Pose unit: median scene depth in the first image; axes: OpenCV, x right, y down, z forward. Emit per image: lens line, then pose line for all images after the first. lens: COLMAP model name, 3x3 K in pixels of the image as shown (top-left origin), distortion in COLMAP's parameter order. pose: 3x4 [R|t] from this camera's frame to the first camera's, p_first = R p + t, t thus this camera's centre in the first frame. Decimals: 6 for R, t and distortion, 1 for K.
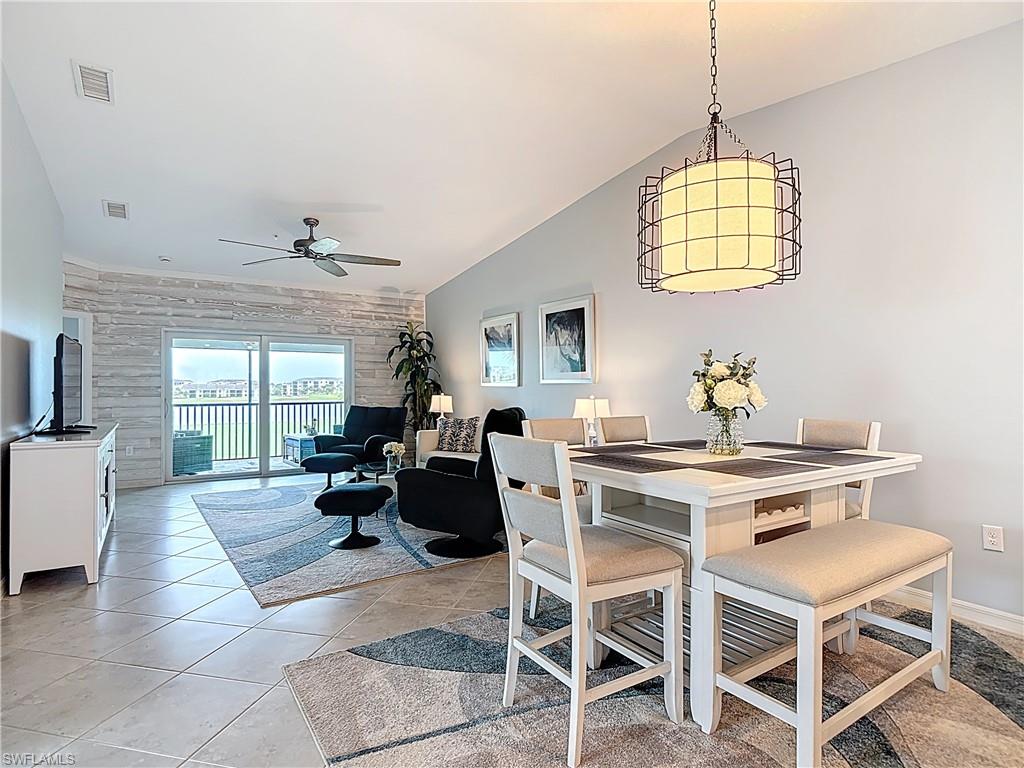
lens RADIAL K [[537.8, 0, 513.3], [0, 537.8, 389.0], [0, 0, 1]] dist [0.004360, -0.013657]
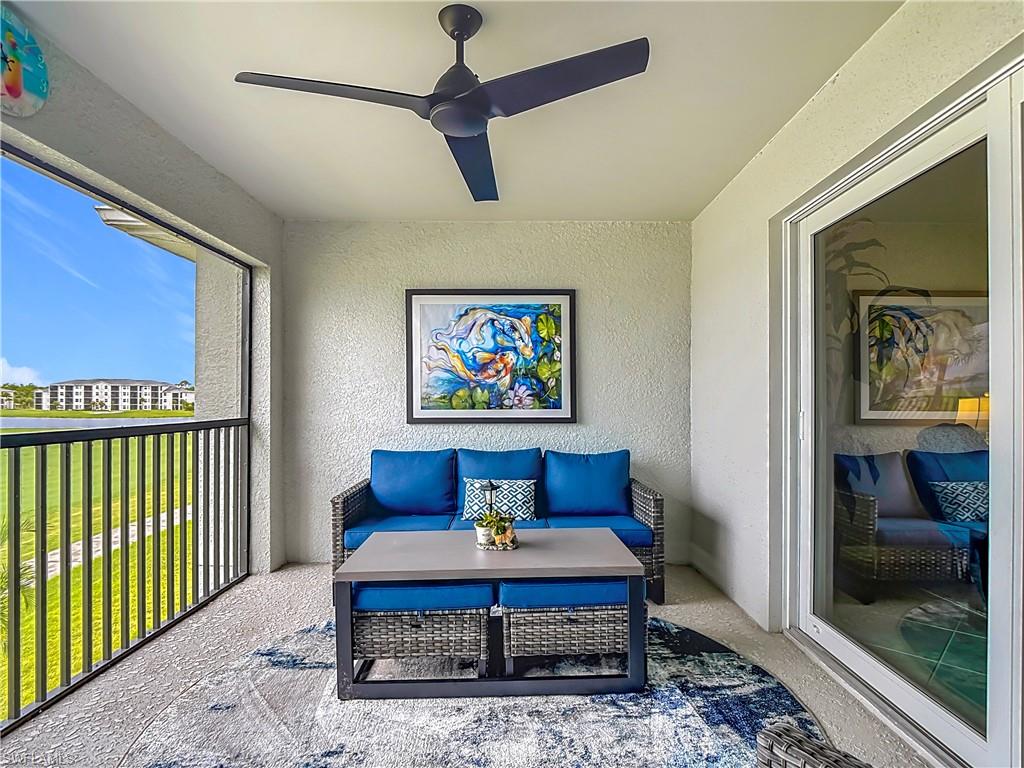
lens RADIAL K [[537.8, 0, 512.9], [0, 537.8, 395.7], [0, 0, 1]] dist [0.004360, -0.013657]
pose [[0.560031, 0.010784, 0.828402, -0.770785], [-0.002930, 0.999935, -0.011036, 0.021001], [-0.828467, 0.003754, 0.560026, 1.109770]]
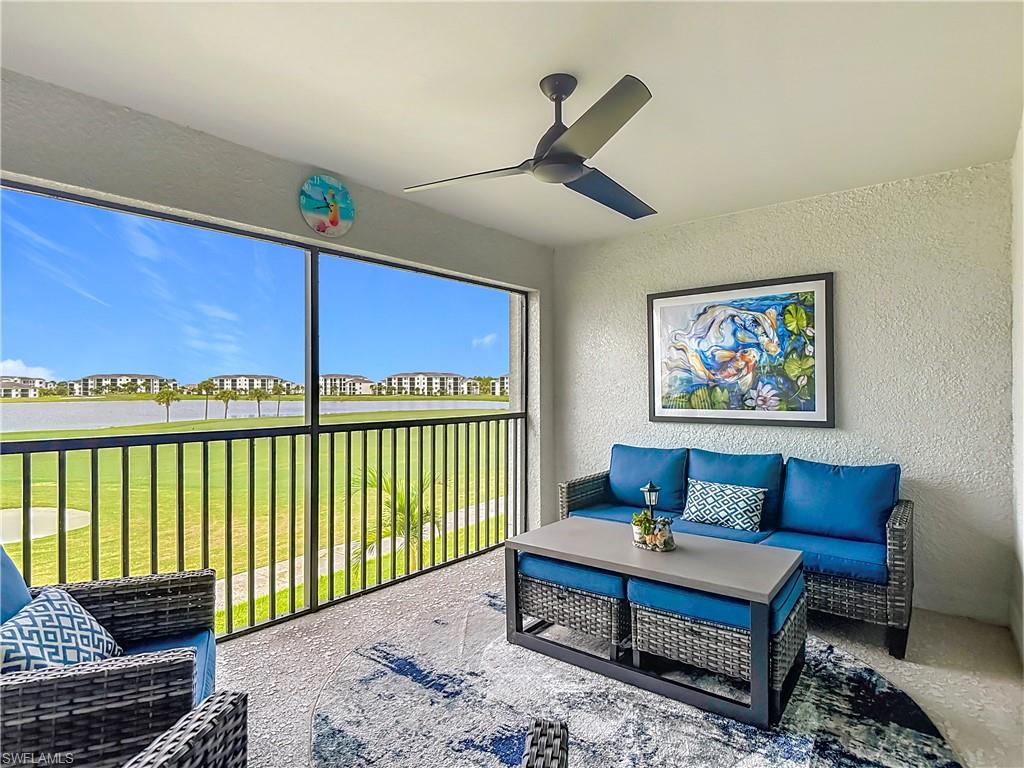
lens RADIAL K [[537.8, 0, 513.8], [0, 537.8, 381.8], [0, 0, 1]] dist [0.004360, -0.013657]
pose [[0.958194, 0.003987, 0.286091, -0.683029], [-0.000591, 0.999928, -0.011954, 0.007993], [-0.286118, 0.011286, 0.958128, 0.991882]]
